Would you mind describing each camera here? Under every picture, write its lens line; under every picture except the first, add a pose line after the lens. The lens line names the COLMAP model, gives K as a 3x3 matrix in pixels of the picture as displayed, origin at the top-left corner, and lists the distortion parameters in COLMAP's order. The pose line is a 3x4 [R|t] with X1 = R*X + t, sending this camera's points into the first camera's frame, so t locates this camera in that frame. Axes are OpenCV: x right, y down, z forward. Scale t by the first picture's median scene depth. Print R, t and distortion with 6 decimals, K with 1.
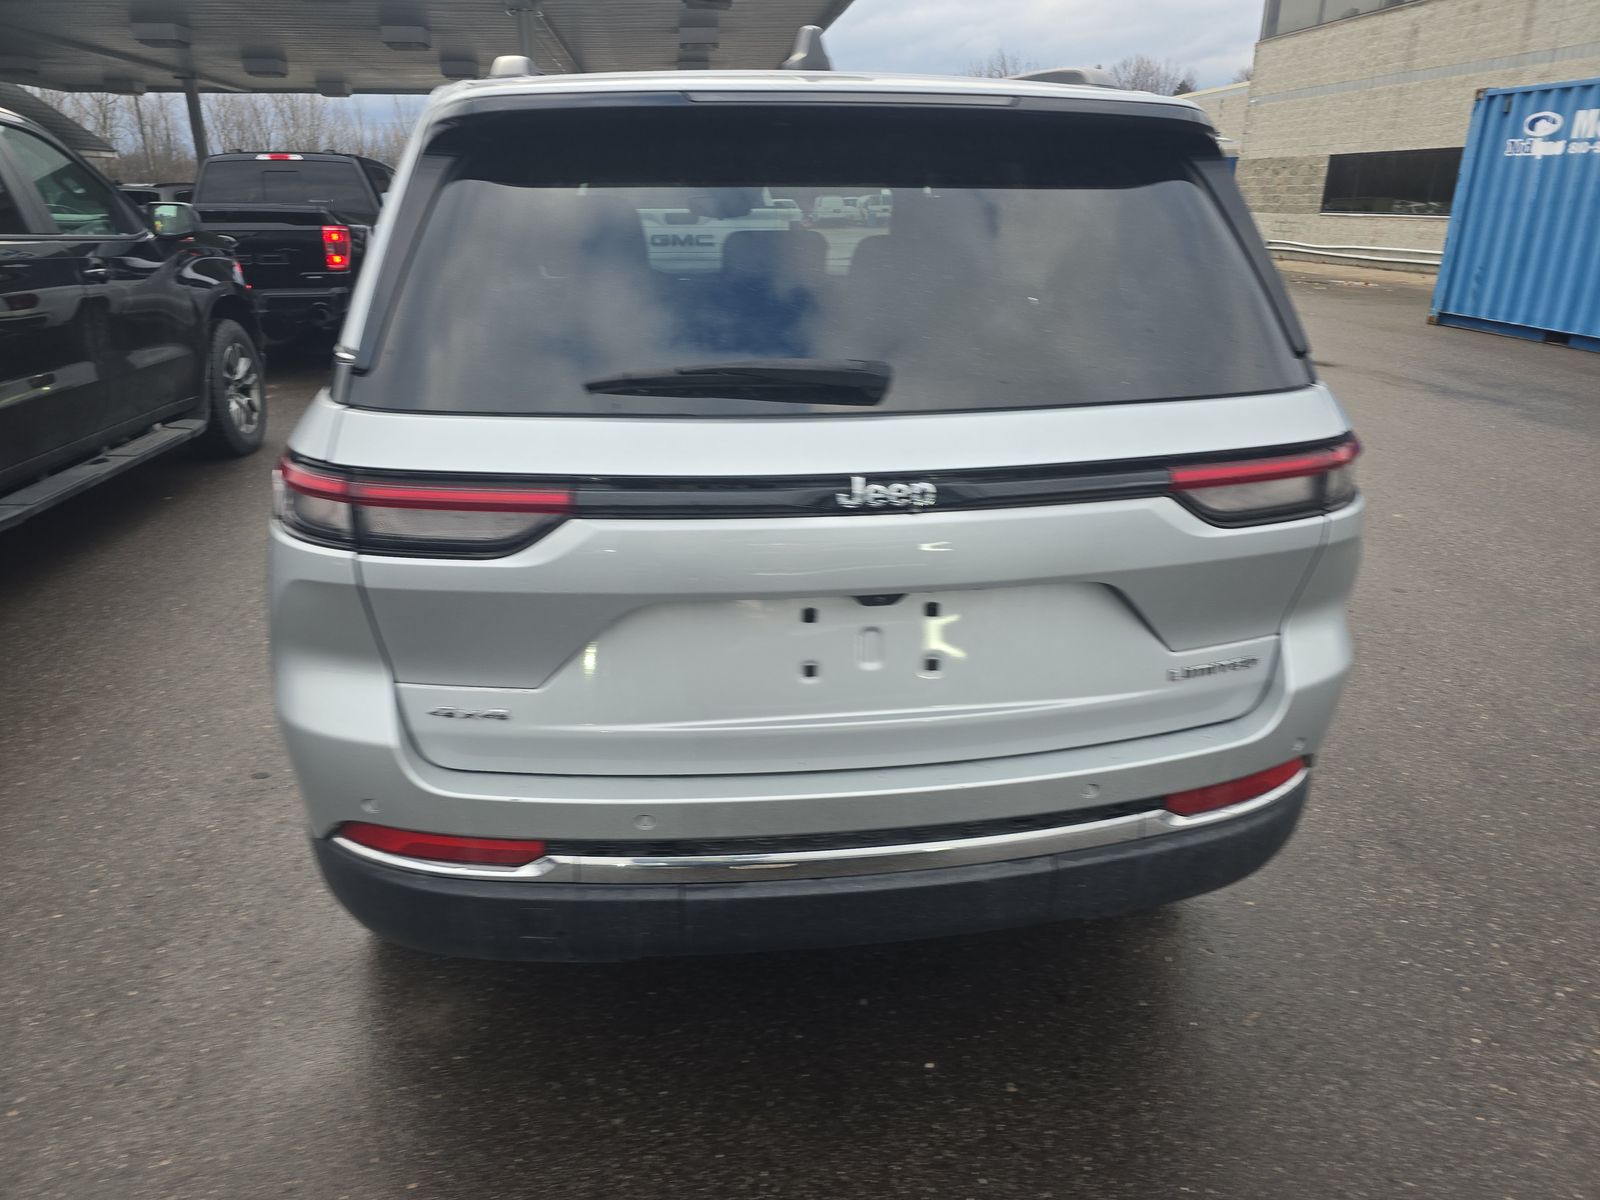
lens RADIAL K [[1086.2, 0, 796.0], [0, 1086.2, 614.7], [0, 0, 1]] dist [0.060955, -0.051976]
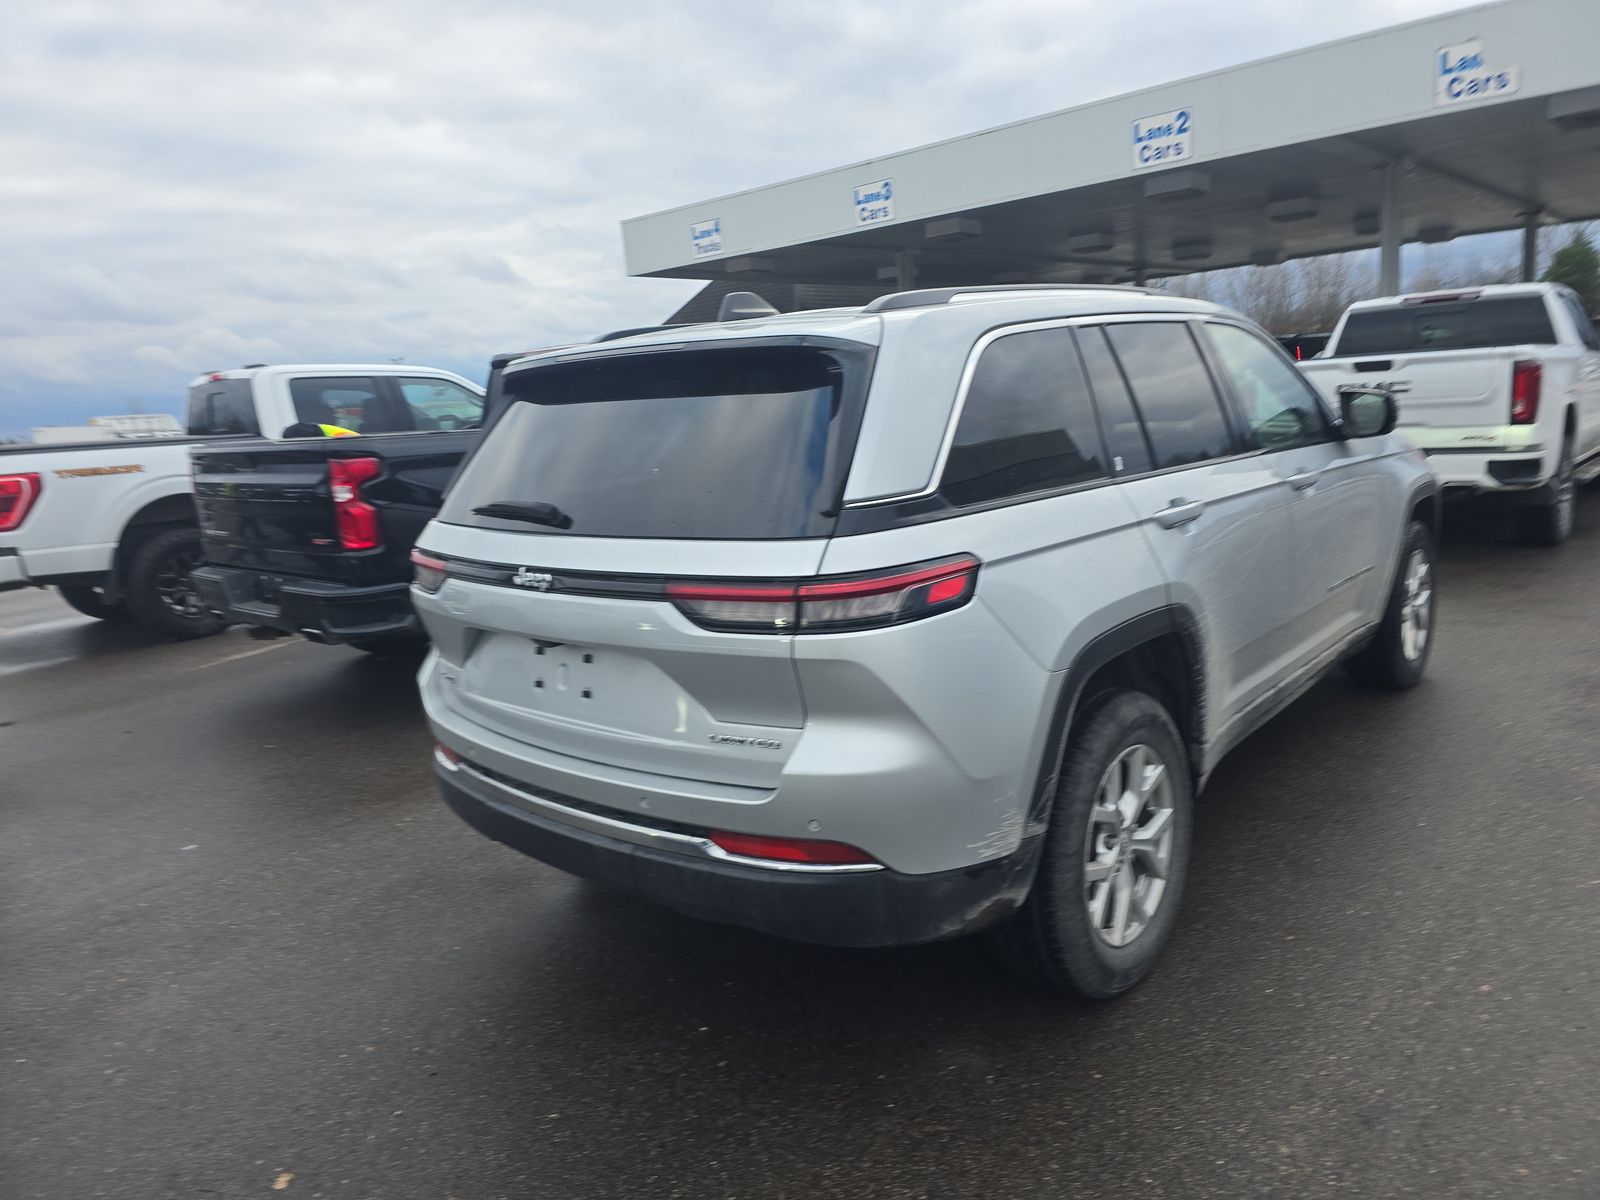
lens RADIAL K [[1086.2, 0, 796.0], [0, 1086.2, 614.7], [0, 0, 1]] dist [0.060955, -0.051976]
pose [[0.651900, 0.110170, -0.750260, 1.509324], [-0.203865, 0.978427, -0.033463, -0.075704], [0.730388, 0.174766, 0.660296, 0.163705]]
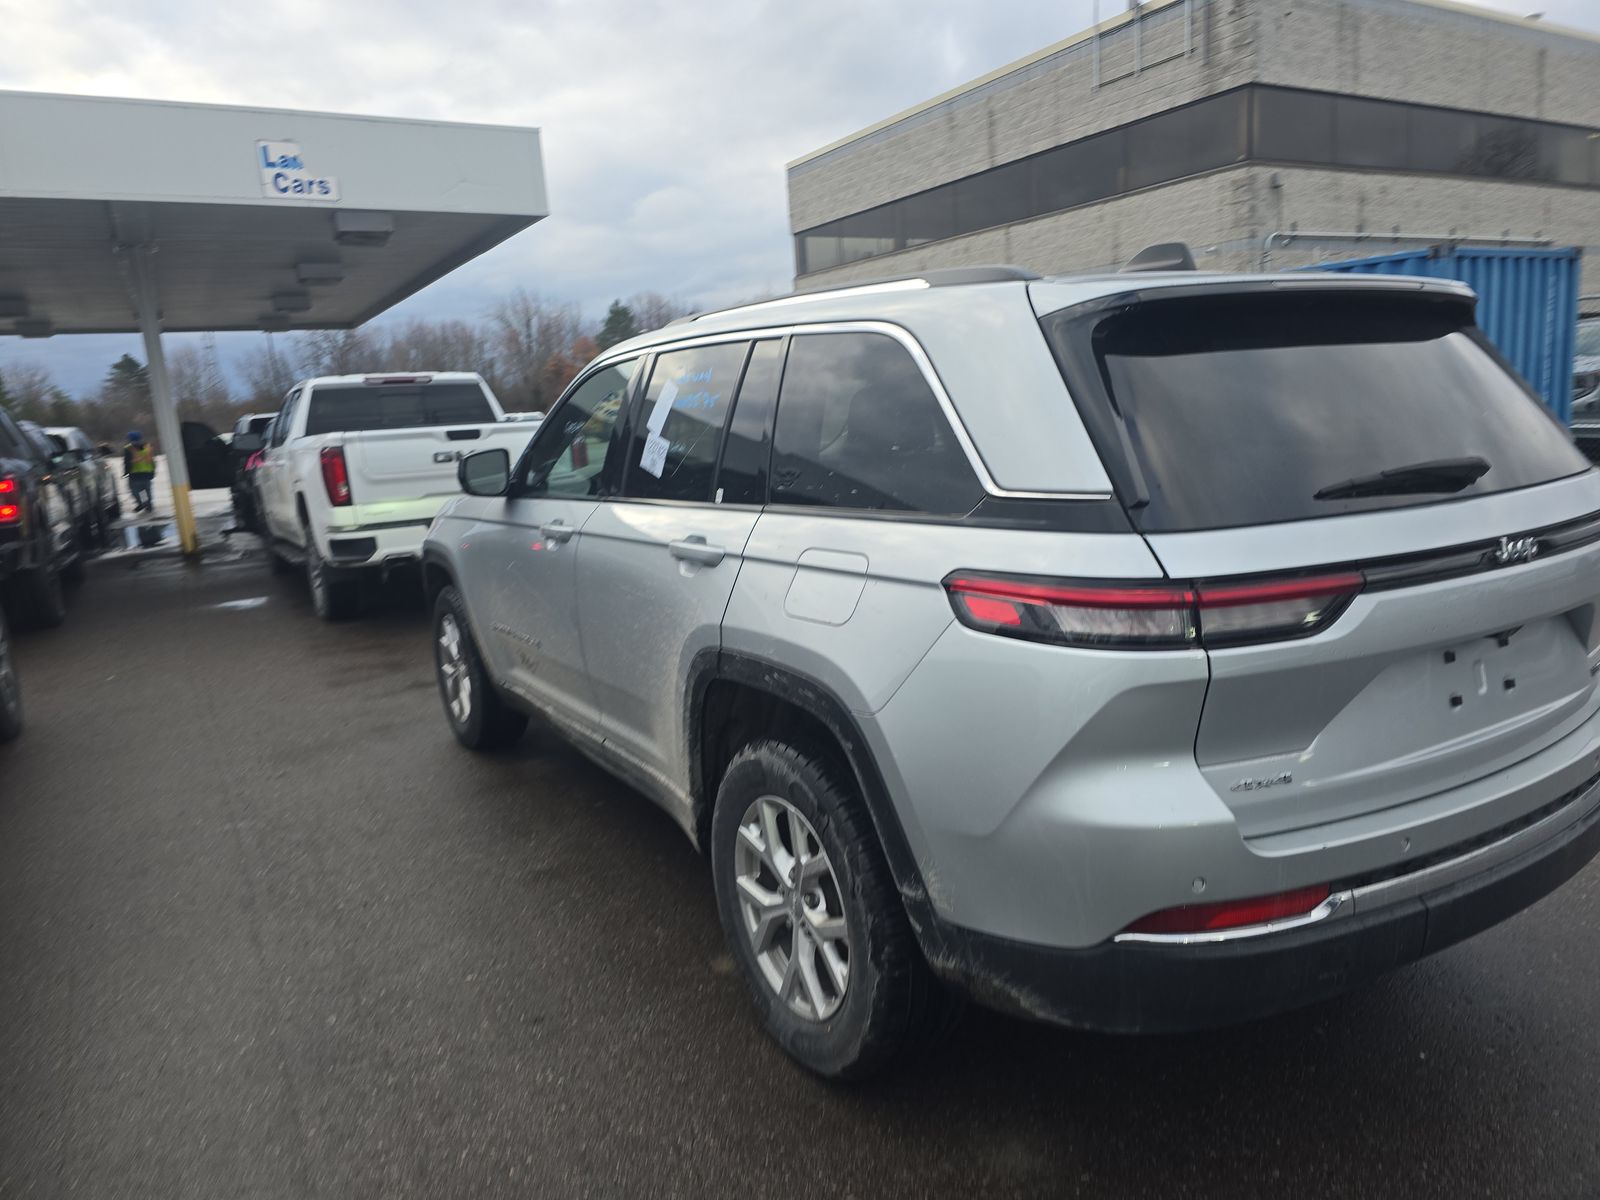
lens RADIAL K [[1086.2, 0, 796.0], [0, 1086.2, 614.7], [0, 0, 1]] dist [0.060955, -0.051976]
pose [[0.916067, -0.127305, 0.380282, -1.147435], [0.194307, 0.970432, -0.143201, -0.010357], [-0.350807, 0.205073, 0.913717, 0.077777]]
